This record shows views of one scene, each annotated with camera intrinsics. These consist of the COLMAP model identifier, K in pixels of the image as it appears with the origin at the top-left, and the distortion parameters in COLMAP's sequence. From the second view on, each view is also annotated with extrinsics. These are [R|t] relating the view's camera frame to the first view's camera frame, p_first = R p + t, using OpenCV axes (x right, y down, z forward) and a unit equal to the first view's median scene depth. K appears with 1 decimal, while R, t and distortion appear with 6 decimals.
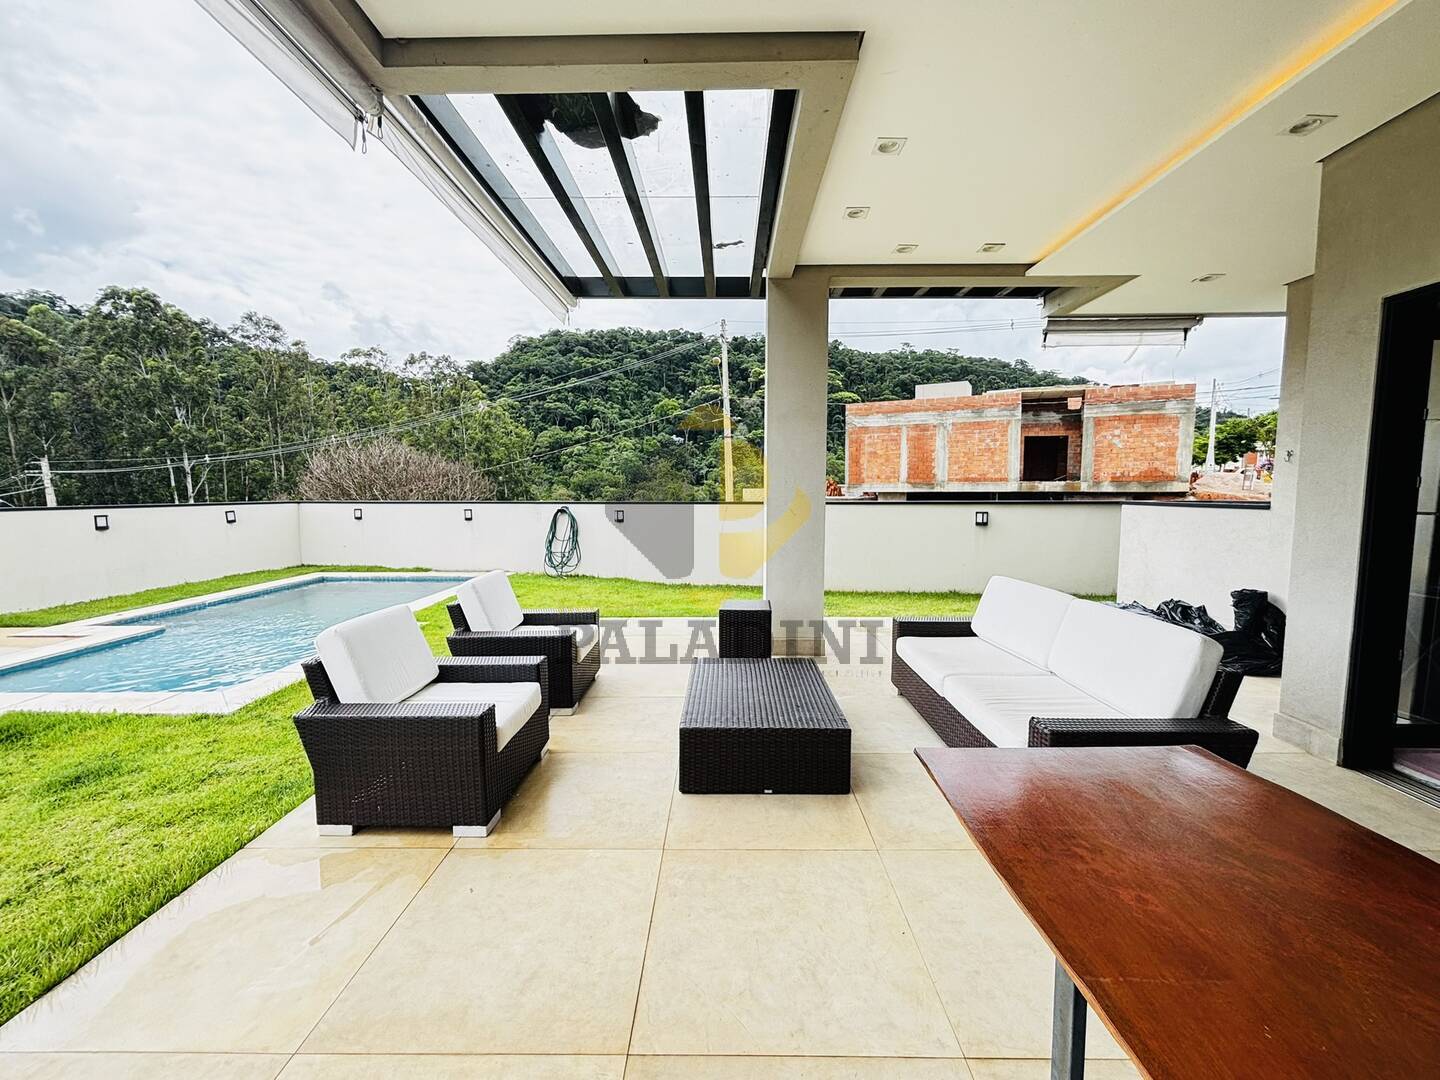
lens RADIAL K [[581.1, 0, 720.0], [0, 581.1, 540.0], [0, 0, 1]] dist [0.000898, -0.000394]
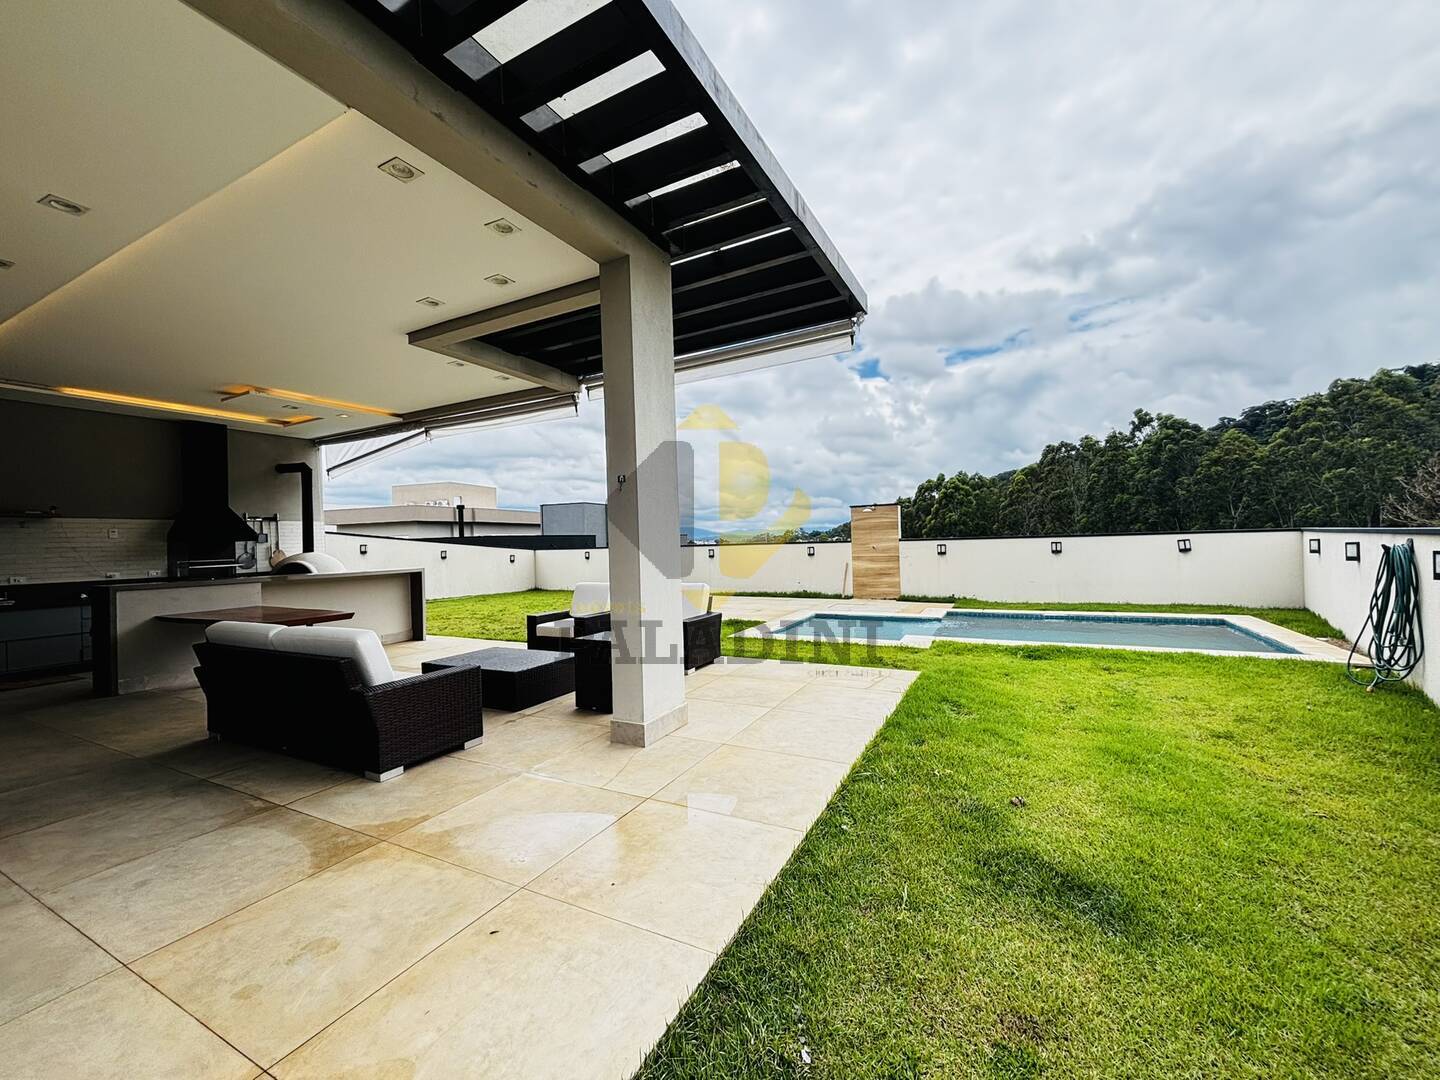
lens RADIAL K [[581.6, 0, 718.6], [0, 581.6, 537.1], [0, 0, 1]] dist [0.004477, -0.000164]
pose [[-0.447940, 0.010652, -0.894000, 0.151607], [-0.045874, 0.998338, 0.034880, -0.019812], [0.892886, 0.056636, -0.446707, 0.274049]]
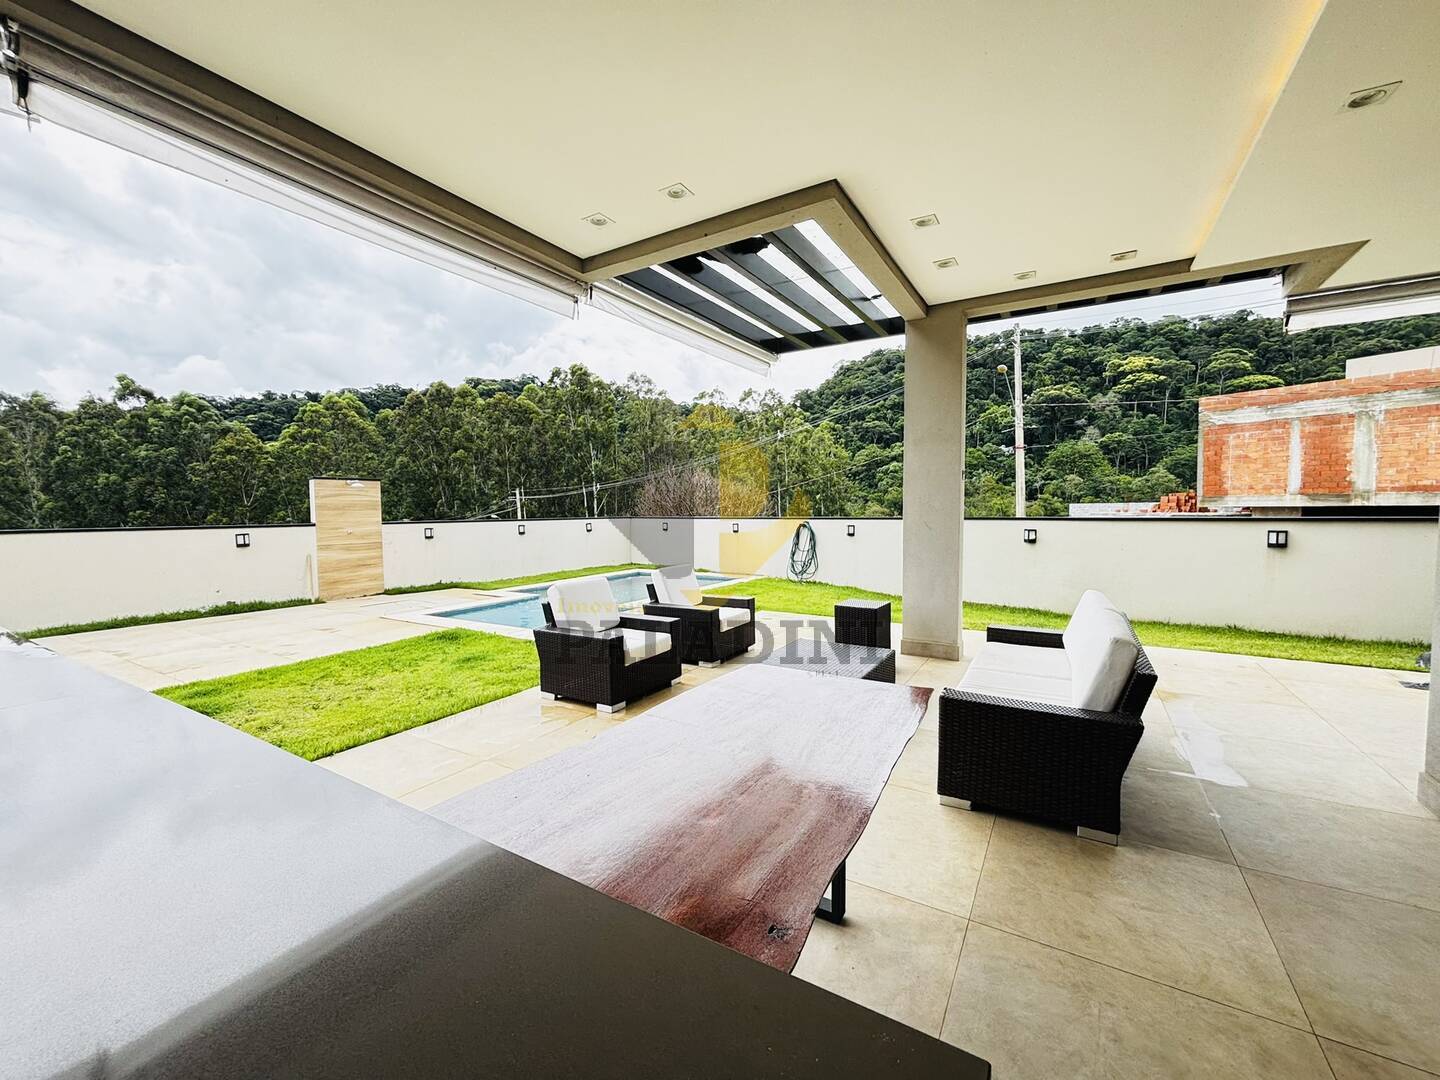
lens RADIAL K [[581.6, 0, 718.6], [0, 581.6, 537.1], [0, 0, 1]] dist [0.004477, -0.000164]
pose [[0.859607, 0.019099, -0.510598, 0.065039], [-0.036578, 0.999037, -0.024213, 0.002822], [0.509645, 0.039490, 0.859478, -0.027985]]
